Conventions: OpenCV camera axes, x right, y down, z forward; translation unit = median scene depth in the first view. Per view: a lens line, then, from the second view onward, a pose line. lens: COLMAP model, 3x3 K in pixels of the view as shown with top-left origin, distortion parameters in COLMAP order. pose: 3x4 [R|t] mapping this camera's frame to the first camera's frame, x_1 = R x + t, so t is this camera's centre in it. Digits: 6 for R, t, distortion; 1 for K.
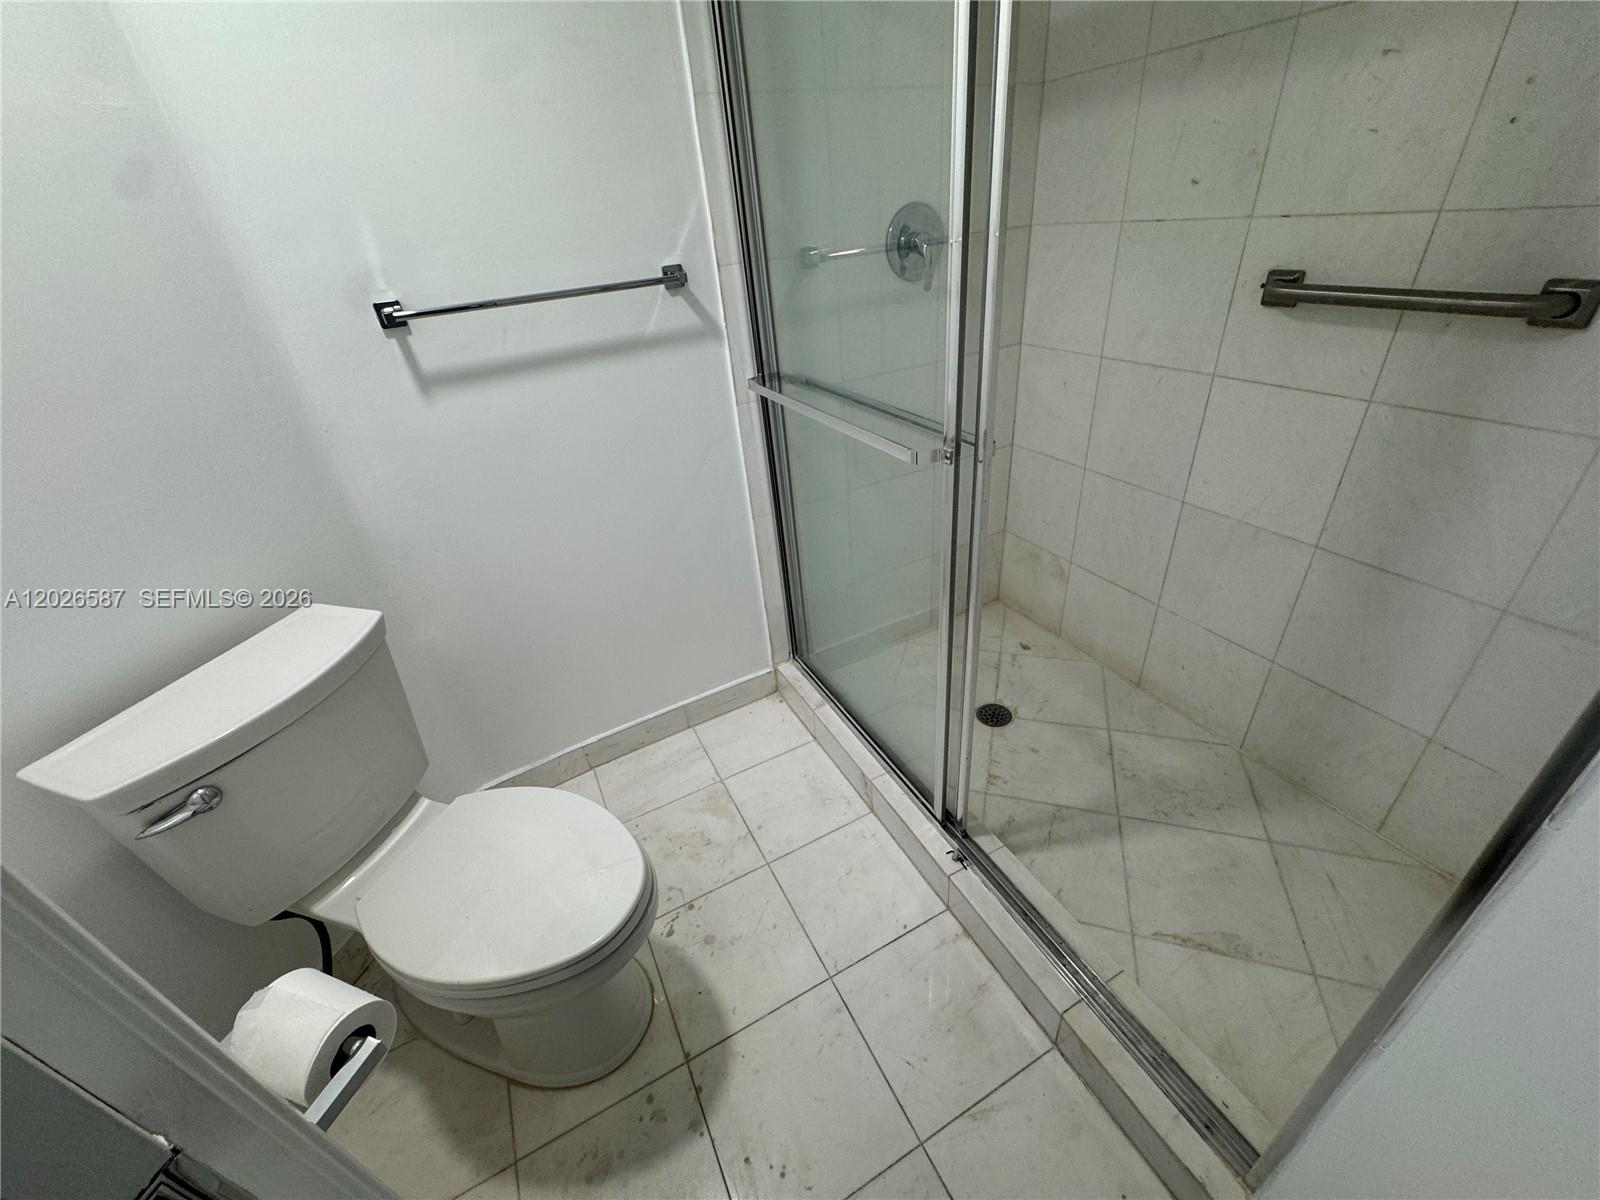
lens RADIAL K [[634.6, 0, 798.8], [0, 634.6, 600.4], [0, 0, 1]] dist [-0.002139, 0.000067]
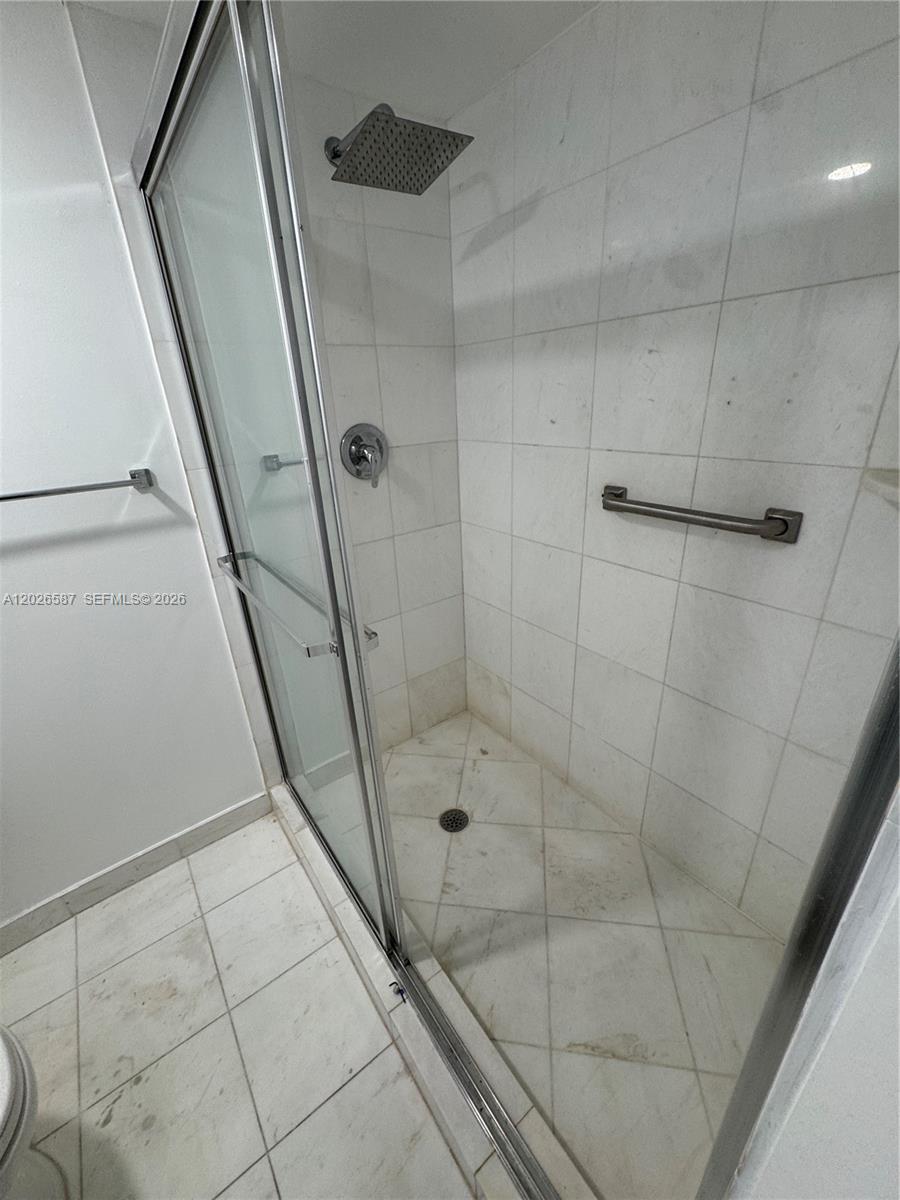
lens RADIAL K [[475.9, 0, 451.7], [0, 475.9, 598.5], [0, 0, 1]] dist [-0.002139, 0.000067]
pose [[0.985257, -0.024193, 0.169361, 0.194414], [0.050349, 0.987113, -0.151899, -0.115711], [-0.163503, 0.158187, 0.973778, 0.073656]]
